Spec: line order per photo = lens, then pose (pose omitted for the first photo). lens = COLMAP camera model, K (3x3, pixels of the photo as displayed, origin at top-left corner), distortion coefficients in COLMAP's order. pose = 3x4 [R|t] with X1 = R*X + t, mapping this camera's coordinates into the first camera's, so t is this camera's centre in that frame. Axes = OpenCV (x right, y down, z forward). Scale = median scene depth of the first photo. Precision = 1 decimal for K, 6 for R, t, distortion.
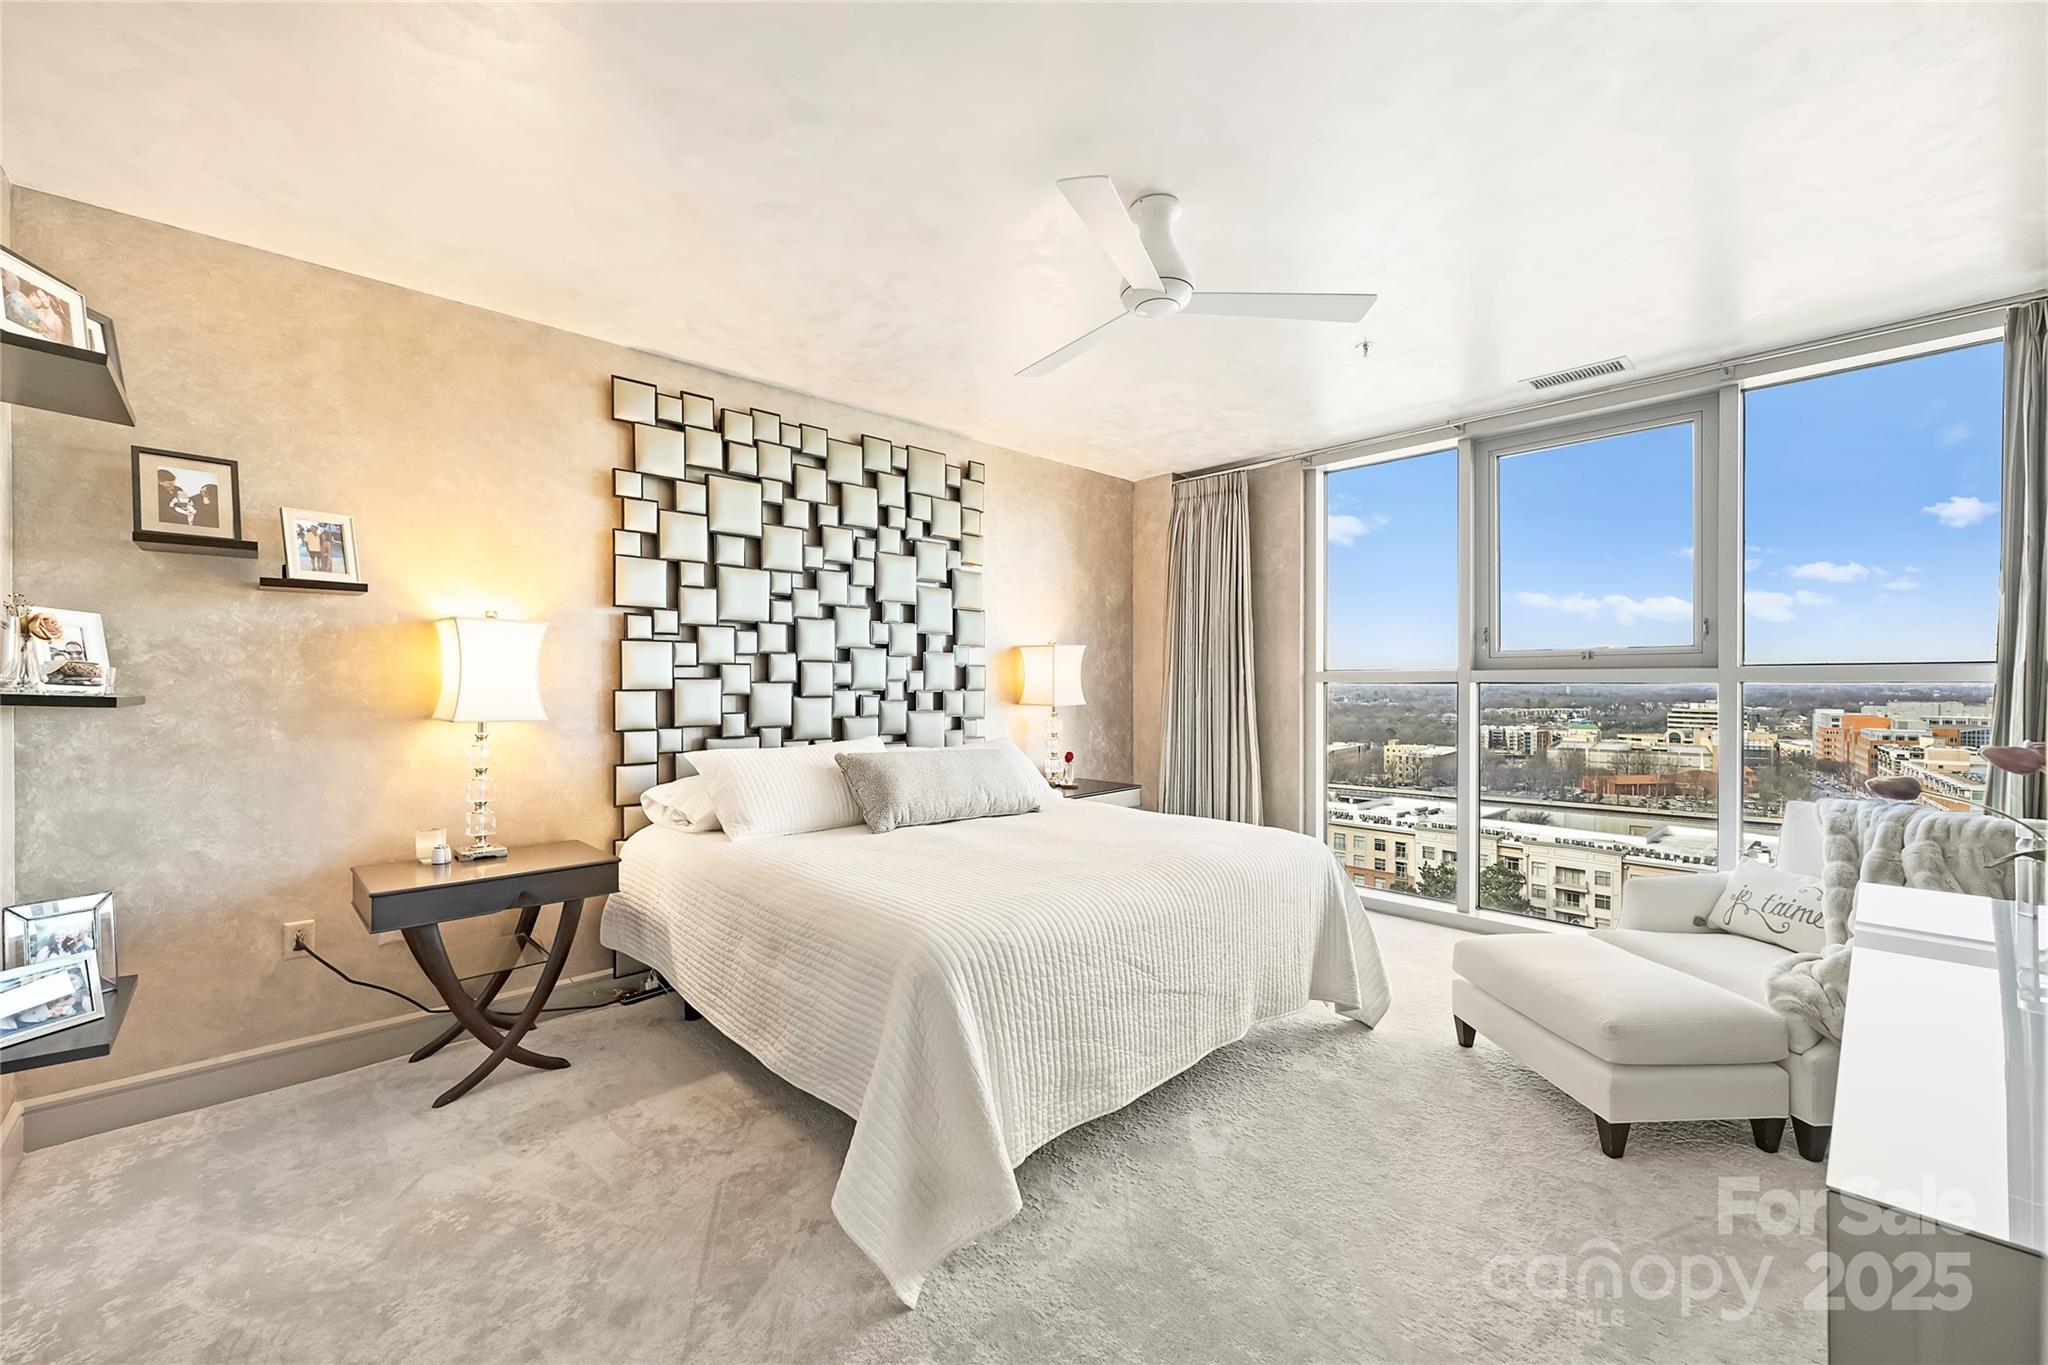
lens RADIAL K [[818.4, 0, 1009.2], [0, 818.4, 692.2], [0, 0, 1]] dist [0.000288, -0.000042]
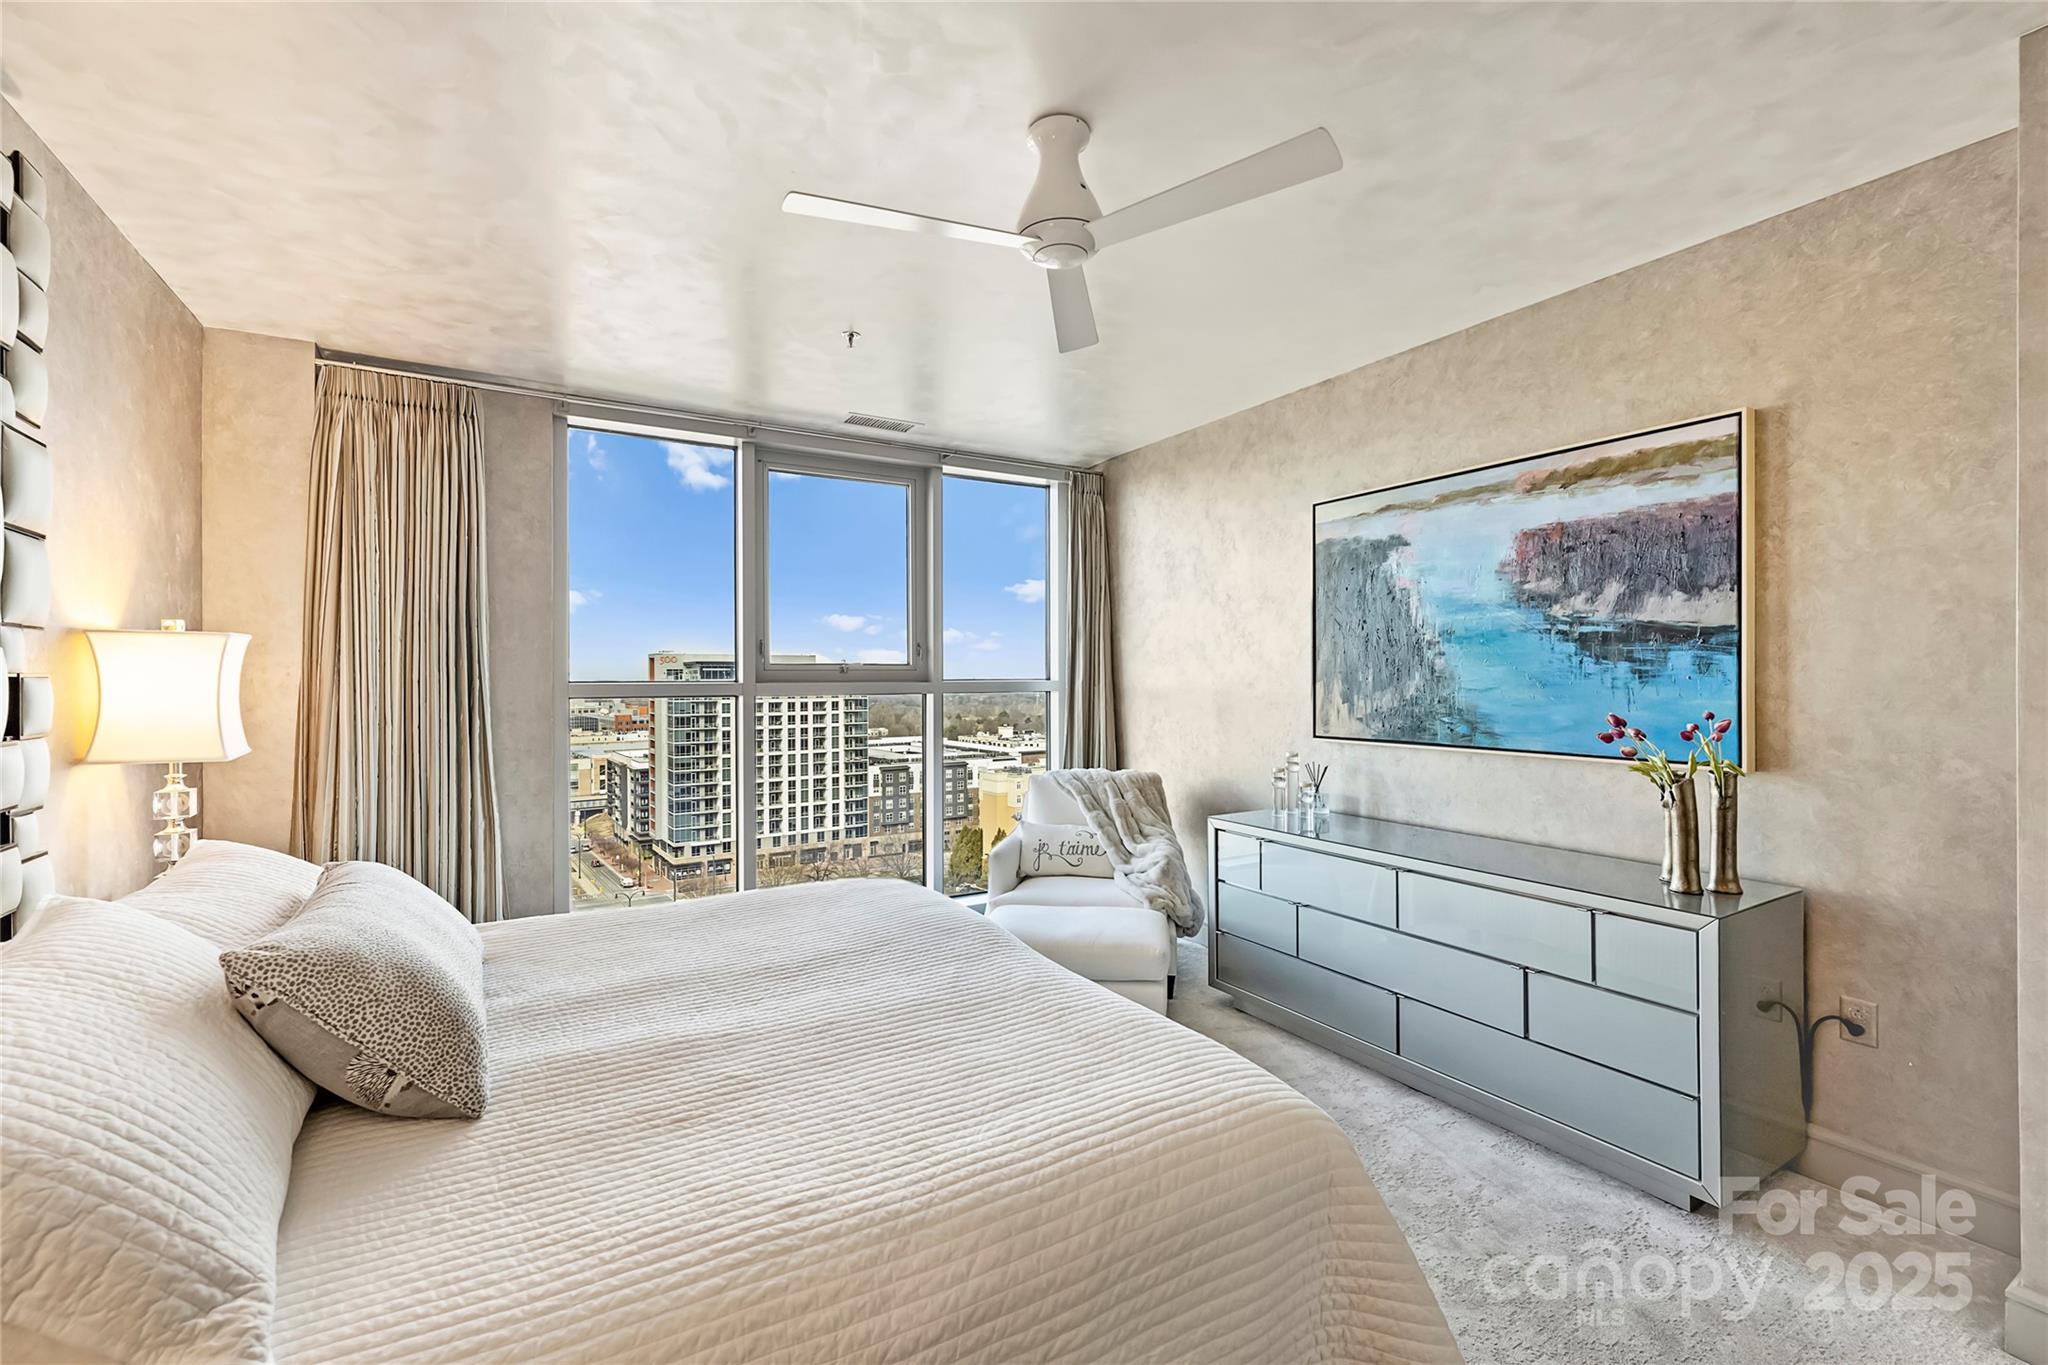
lens RADIAL K [[872.1, 0, 1027.1], [0, 872.1, 673.7], [0, 0, 1]] dist [0.001420, -0.000346]
pose [[0.206262, 0.004532, 0.978486, -0.431717], [0.016463, 0.999832, -0.008101, -0.027664], [-0.978358, 0.017780, 0.206153, 0.543604]]
